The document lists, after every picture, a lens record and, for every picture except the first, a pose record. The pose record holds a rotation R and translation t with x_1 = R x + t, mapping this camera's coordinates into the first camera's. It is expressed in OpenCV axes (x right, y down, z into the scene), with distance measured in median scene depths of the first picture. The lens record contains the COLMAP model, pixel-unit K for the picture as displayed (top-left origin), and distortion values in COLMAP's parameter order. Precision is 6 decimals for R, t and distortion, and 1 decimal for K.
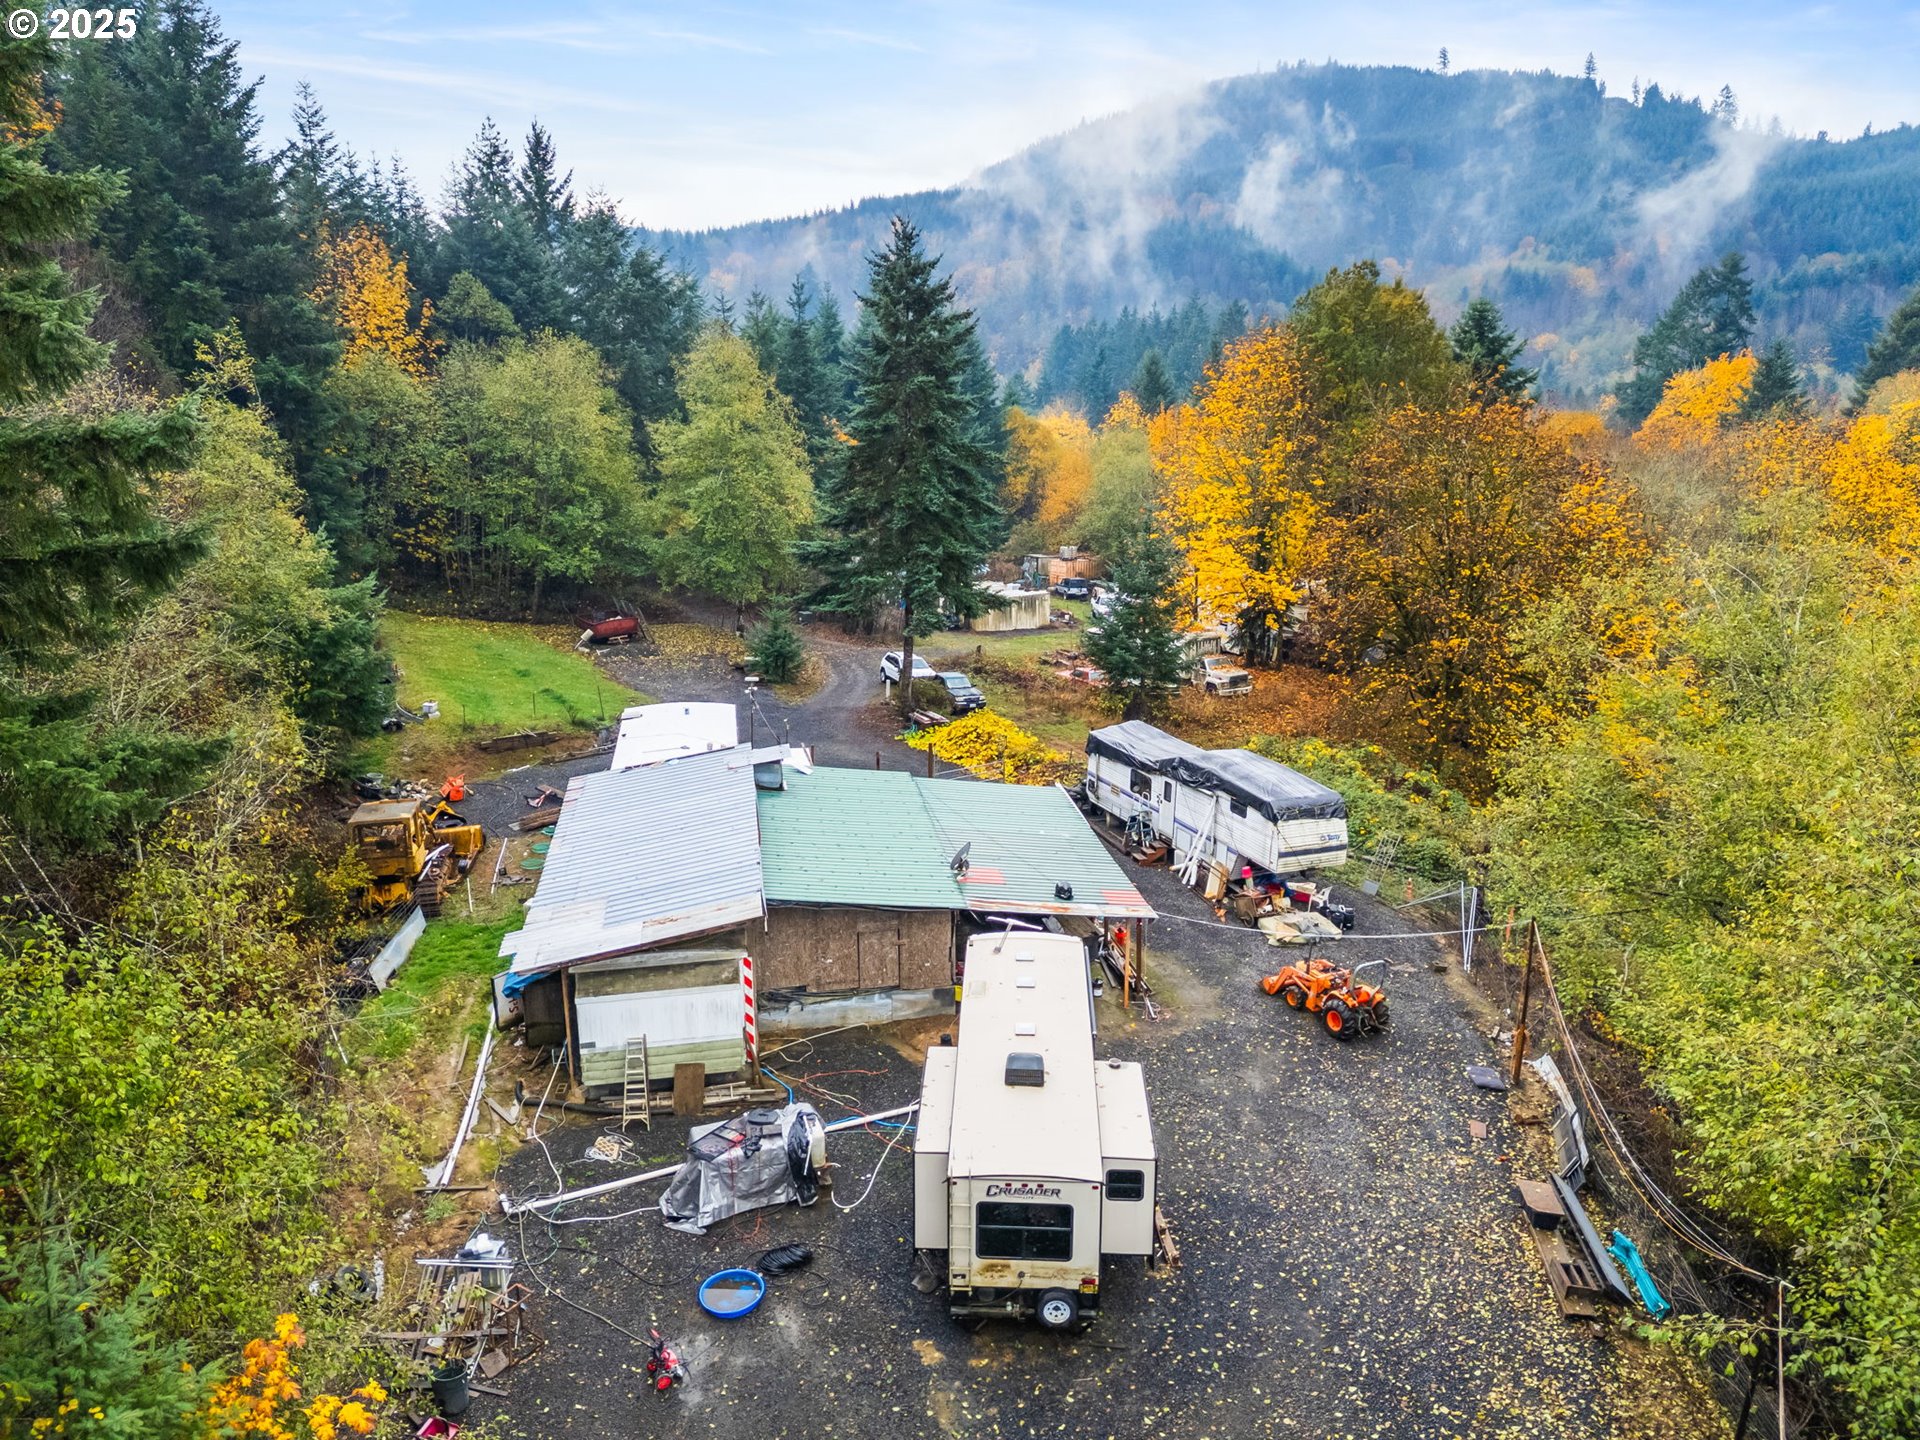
lens RADIAL K [[1410.8, 0, 971.2], [0, 1410.8, 715.5], [0, 0, 1]] dist [0.102460, -0.112930]
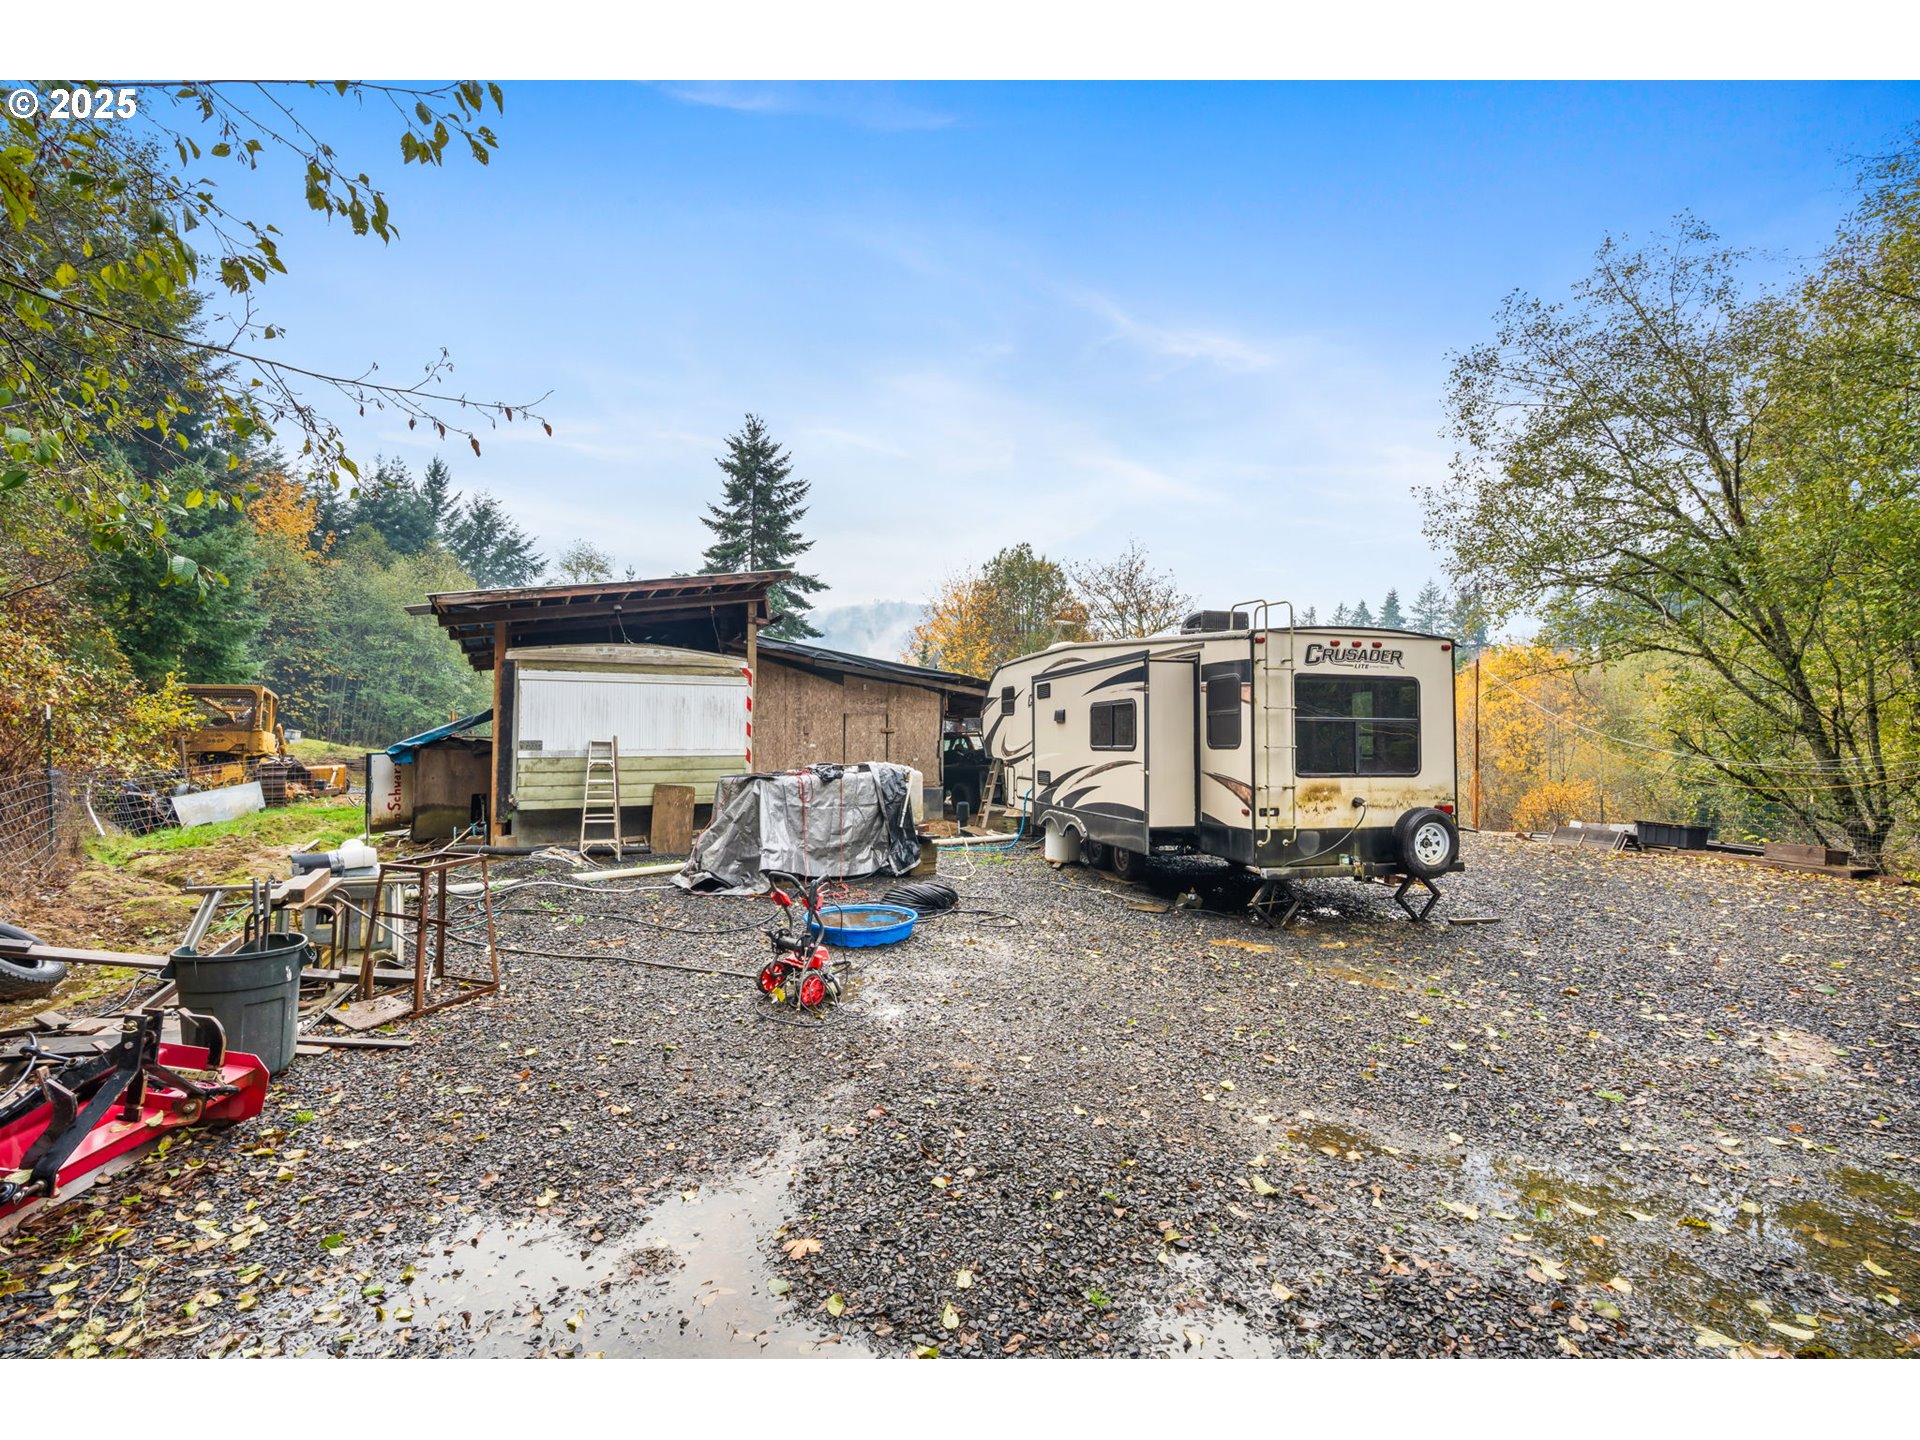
lens RADIAL K [[854.9, 0, 964.7], [0, 854.9, 710.1], [0, 0, 1]] dist [-0.003994, 0.000096]
pose [[0.953382, 0.015359, 0.301375, -0.210171], [0.077914, 0.952312, -0.295011, 0.389628], [-0.291534, 0.304740, 0.906720, 0.604604]]
